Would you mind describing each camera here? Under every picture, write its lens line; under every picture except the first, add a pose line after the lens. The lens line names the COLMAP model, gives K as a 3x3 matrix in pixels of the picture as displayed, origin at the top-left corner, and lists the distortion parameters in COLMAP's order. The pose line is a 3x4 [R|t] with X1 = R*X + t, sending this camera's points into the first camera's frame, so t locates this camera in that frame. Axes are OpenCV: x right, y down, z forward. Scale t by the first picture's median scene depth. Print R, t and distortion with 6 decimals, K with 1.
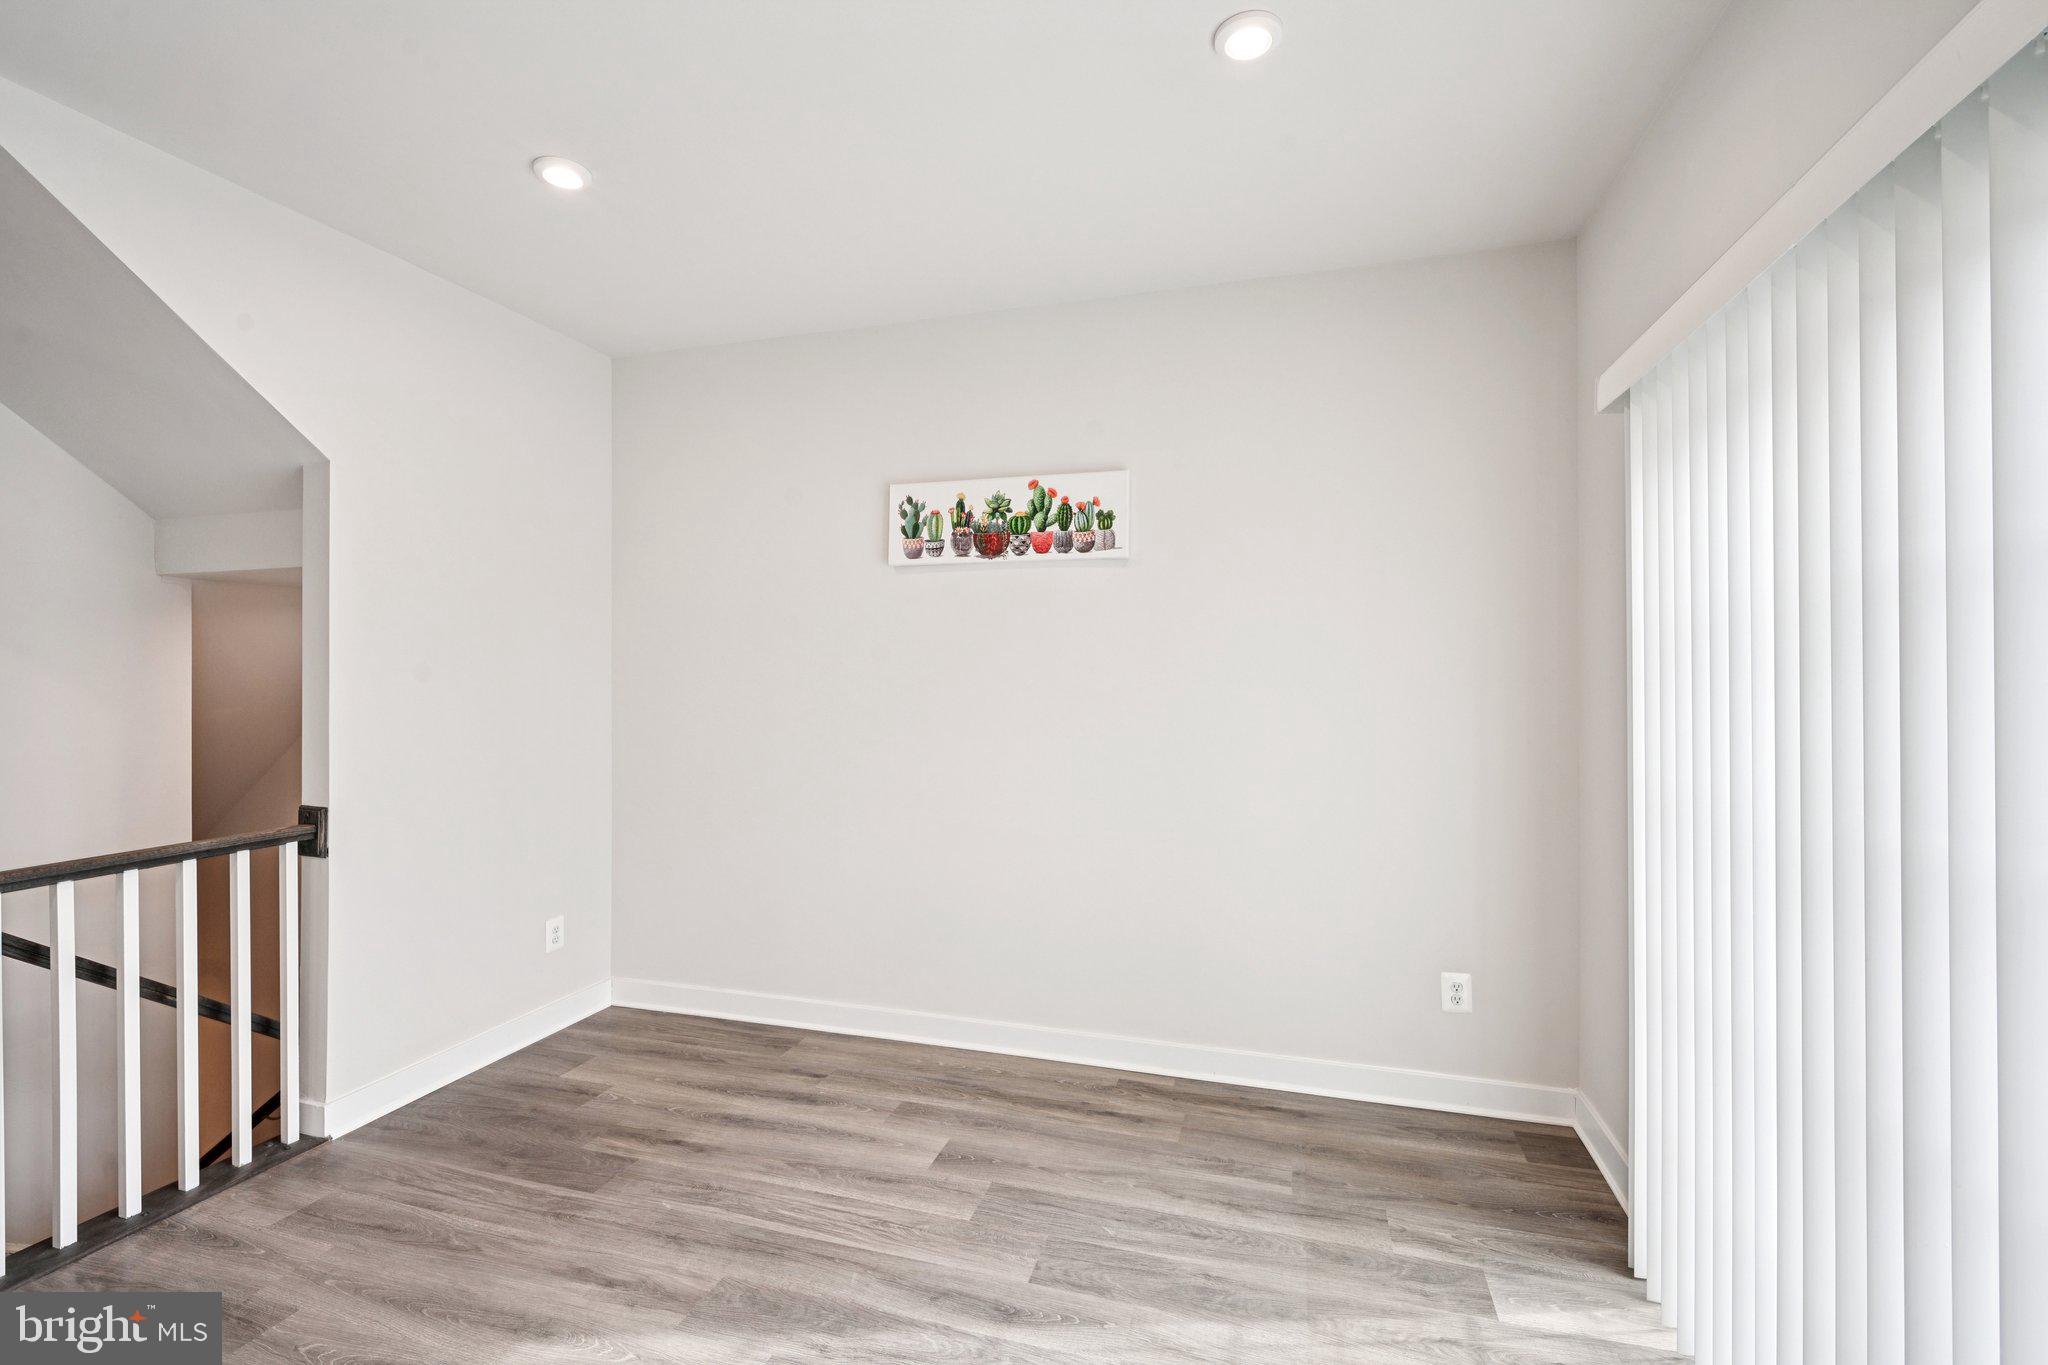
lens RADIAL K [[898.0, 0, 1031.3], [0, 898.0, 676.0], [0, 0, 1]] dist [-0.002154, 0.000620]
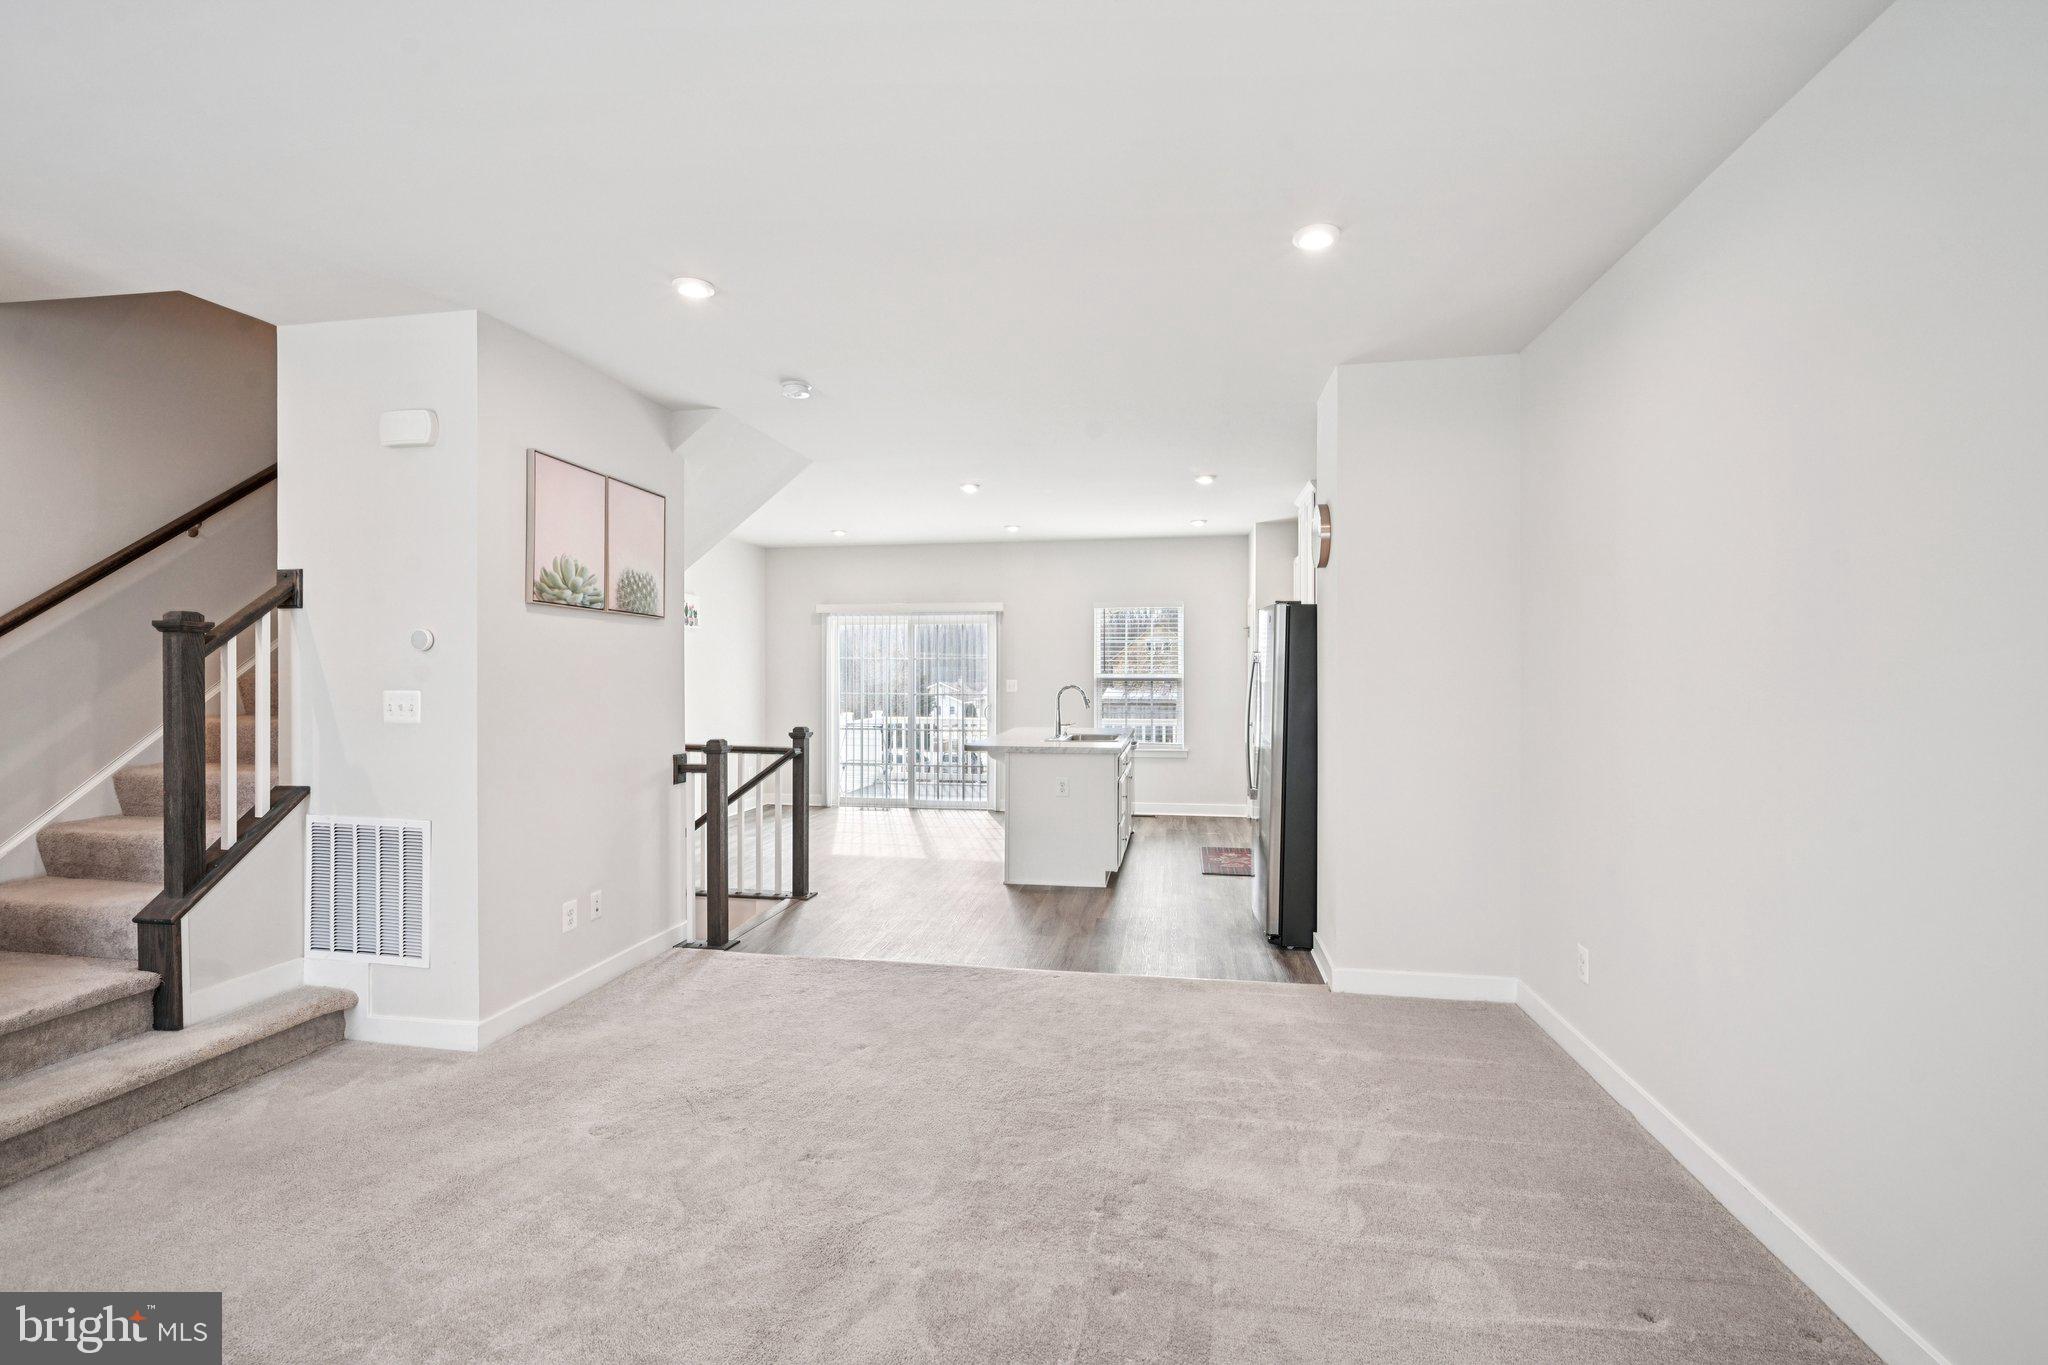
lens RADIAL K [[898.0, 0, 1014.1], [0, 898.0, 678.4], [0, 0, 1]] dist [-0.002154, 0.000620]
pose [[-0.112405, -0.003775, 0.993655, -2.585070], [-0.003935, 0.999987, 0.003354, -0.000136], [-0.993655, -0.003533, -0.112419, 0.373281]]
